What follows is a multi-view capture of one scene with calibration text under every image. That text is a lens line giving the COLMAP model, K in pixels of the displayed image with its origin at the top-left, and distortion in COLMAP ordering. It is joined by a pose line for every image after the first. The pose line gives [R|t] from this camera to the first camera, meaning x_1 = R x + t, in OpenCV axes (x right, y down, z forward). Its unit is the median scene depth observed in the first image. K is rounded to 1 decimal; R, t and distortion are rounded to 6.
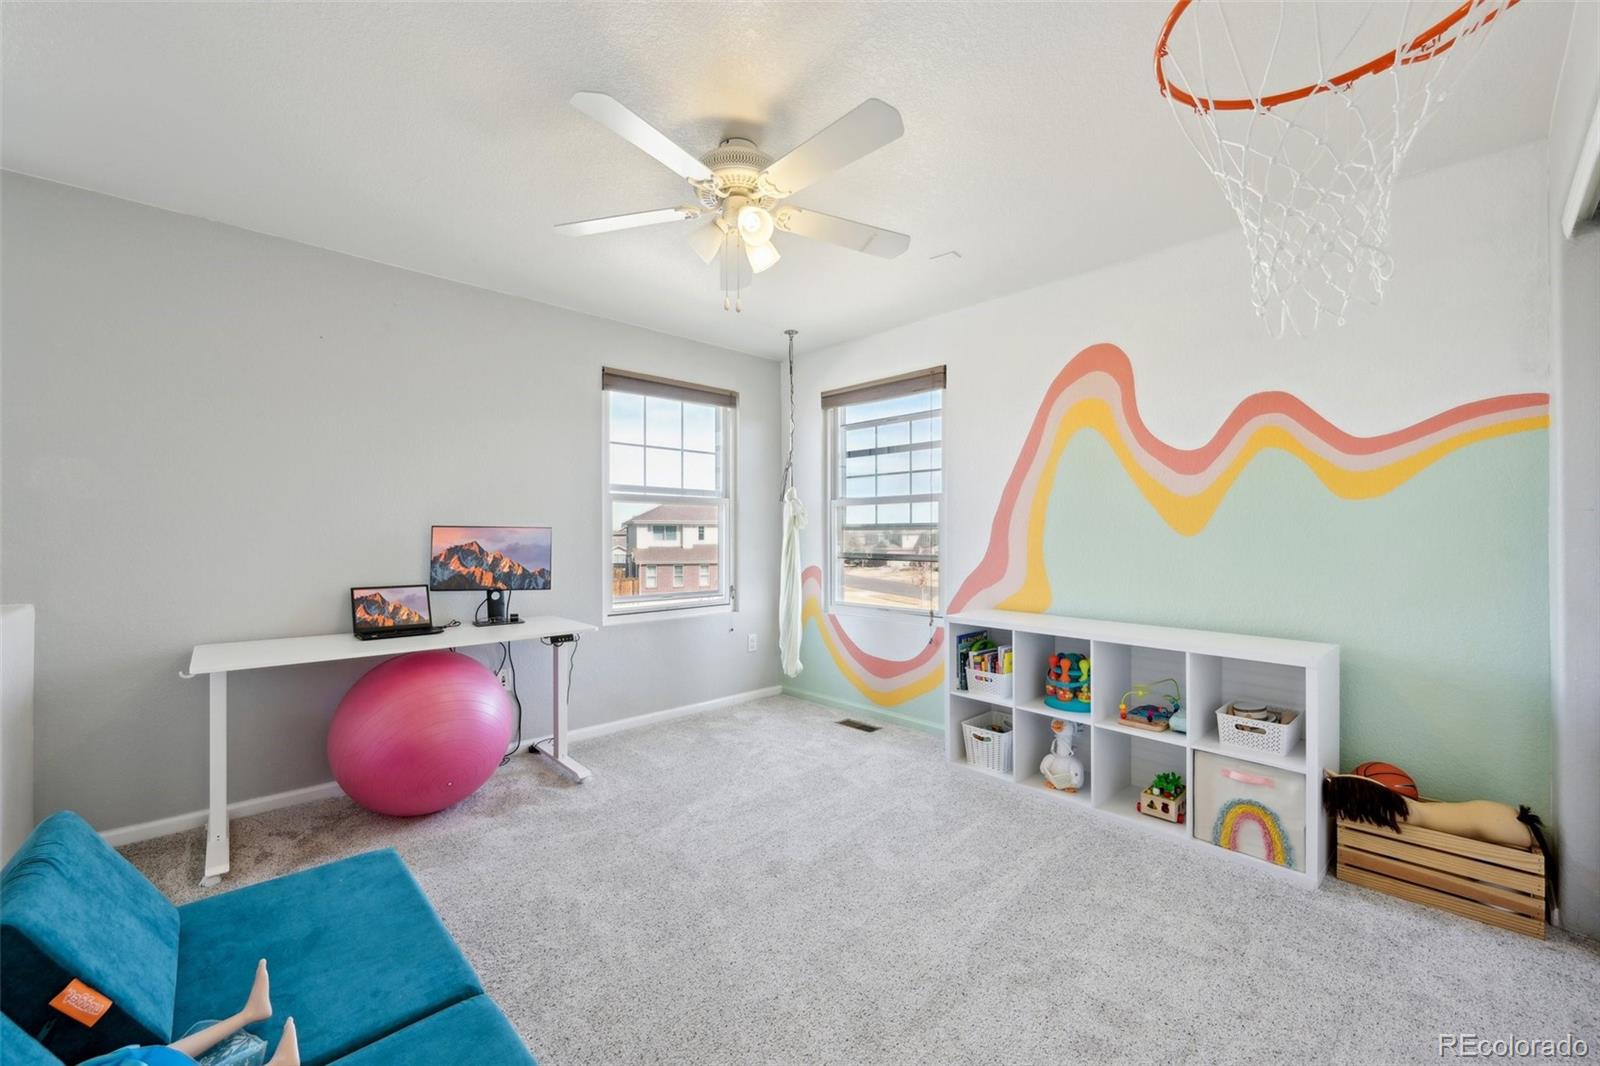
lens RADIAL K [[632.2, 0, 798.3], [0, 632.2, 533.9], [0, 0, 1]] dist [-0.000070, 0.000087]
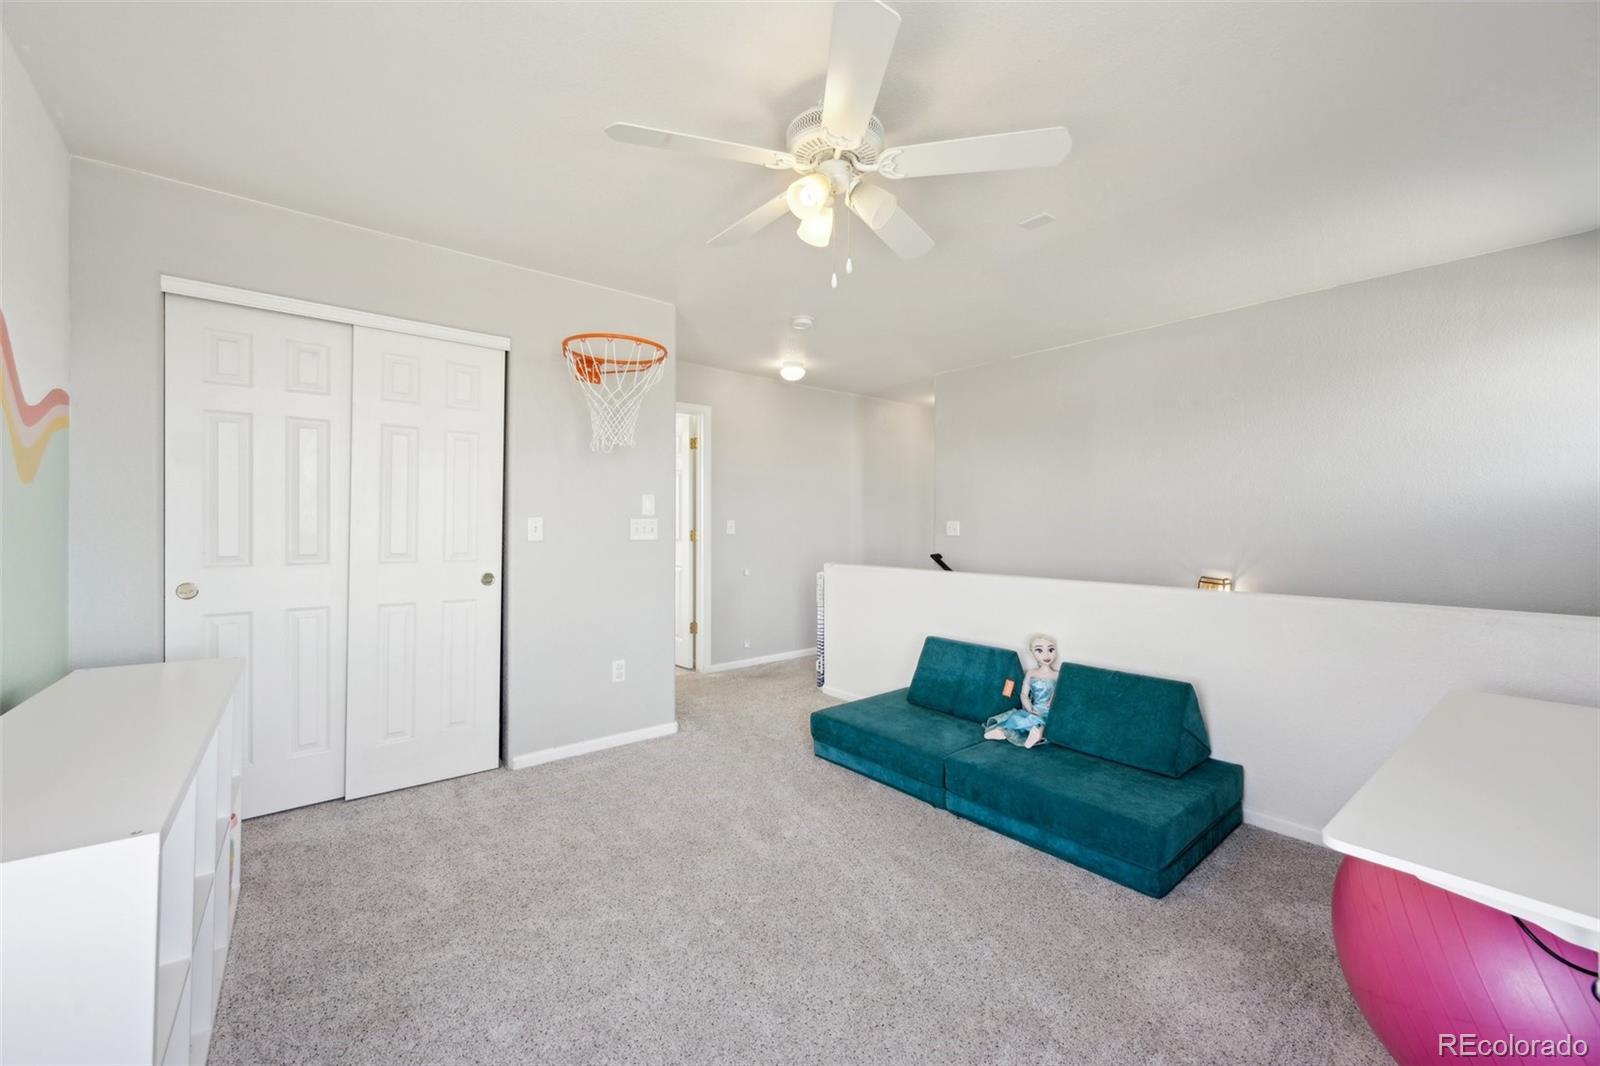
lens RADIAL K [[613.7, 0, 803.0], [0, 613.7, 525.3], [0, 0, 1]] dist [-0.000097, 0.000025]
pose [[-0.997585, -0.000376, 0.069453, -0.084874], [-0.000258, 0.999999, 0.001700, -0.005385], [-0.069453, 0.001678, -0.997584, 1.375248]]
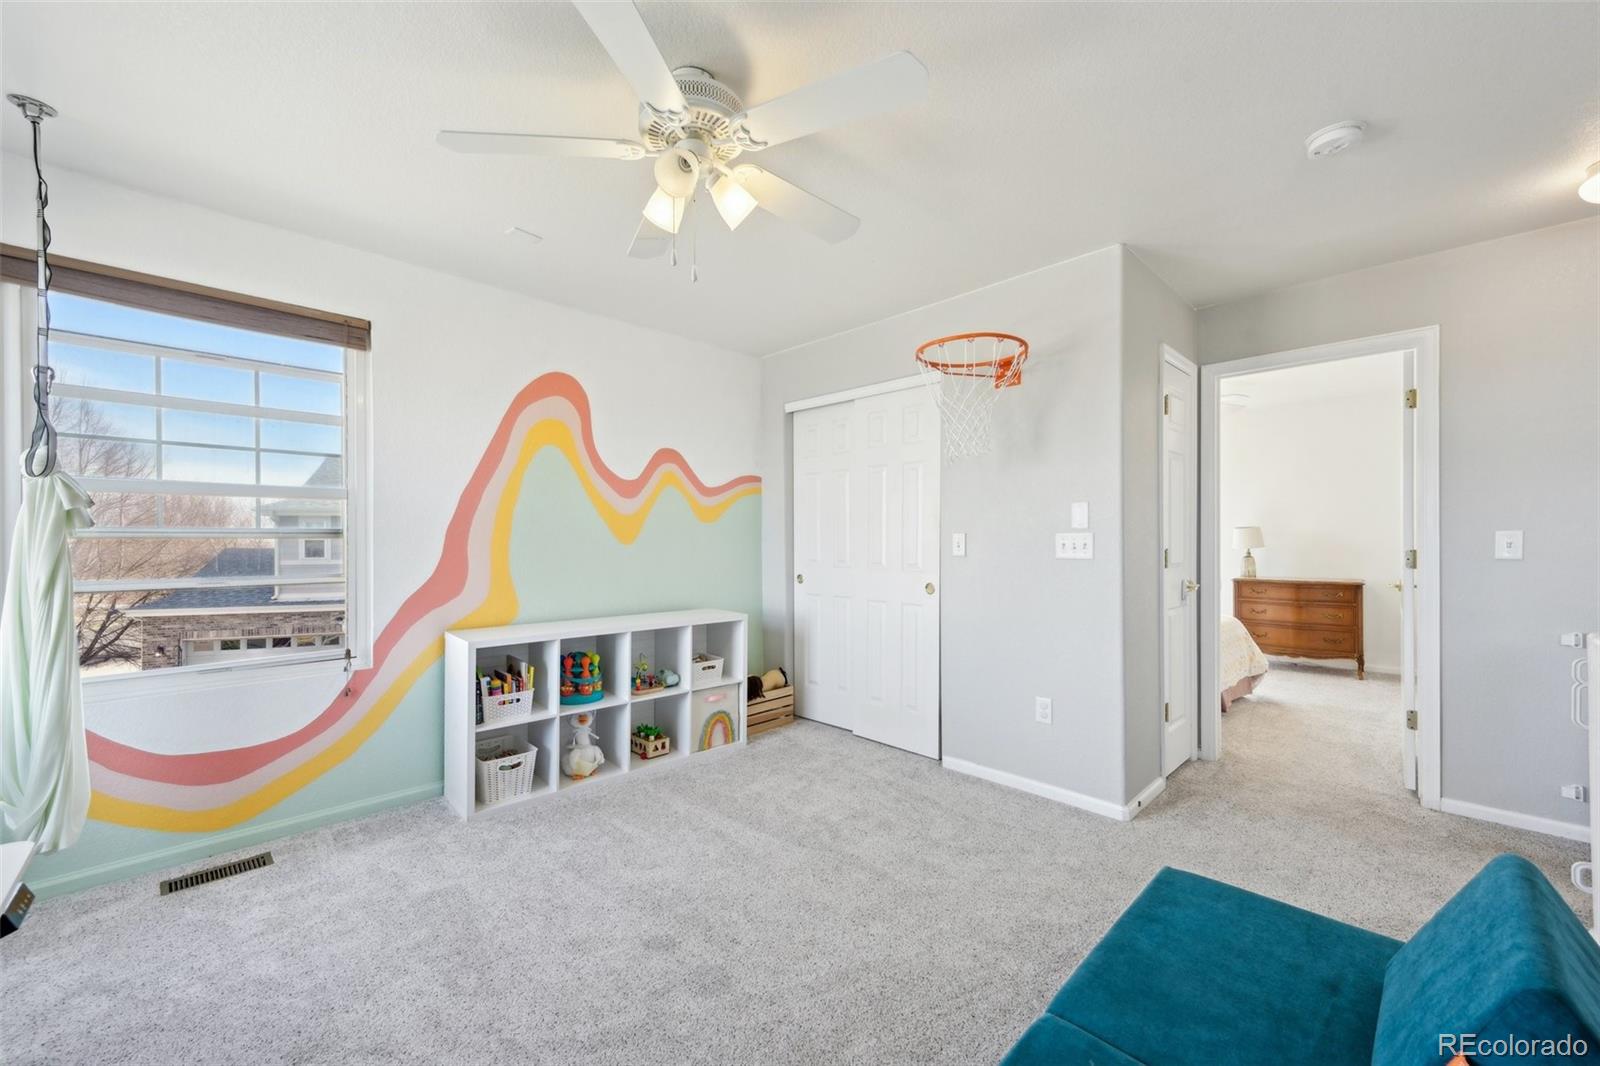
lens RADIAL K [[632.2, 0, 798.3], [0, 632.2, 533.9], [0, 0, 1]] dist [-0.000070, 0.000087]
pose [[-0.017862, 0.011918, 0.999769, -0.690853], [0.001780, 0.999928, -0.011888, -0.003006], [-0.999839, 0.001567, -0.017882, 0.649983]]
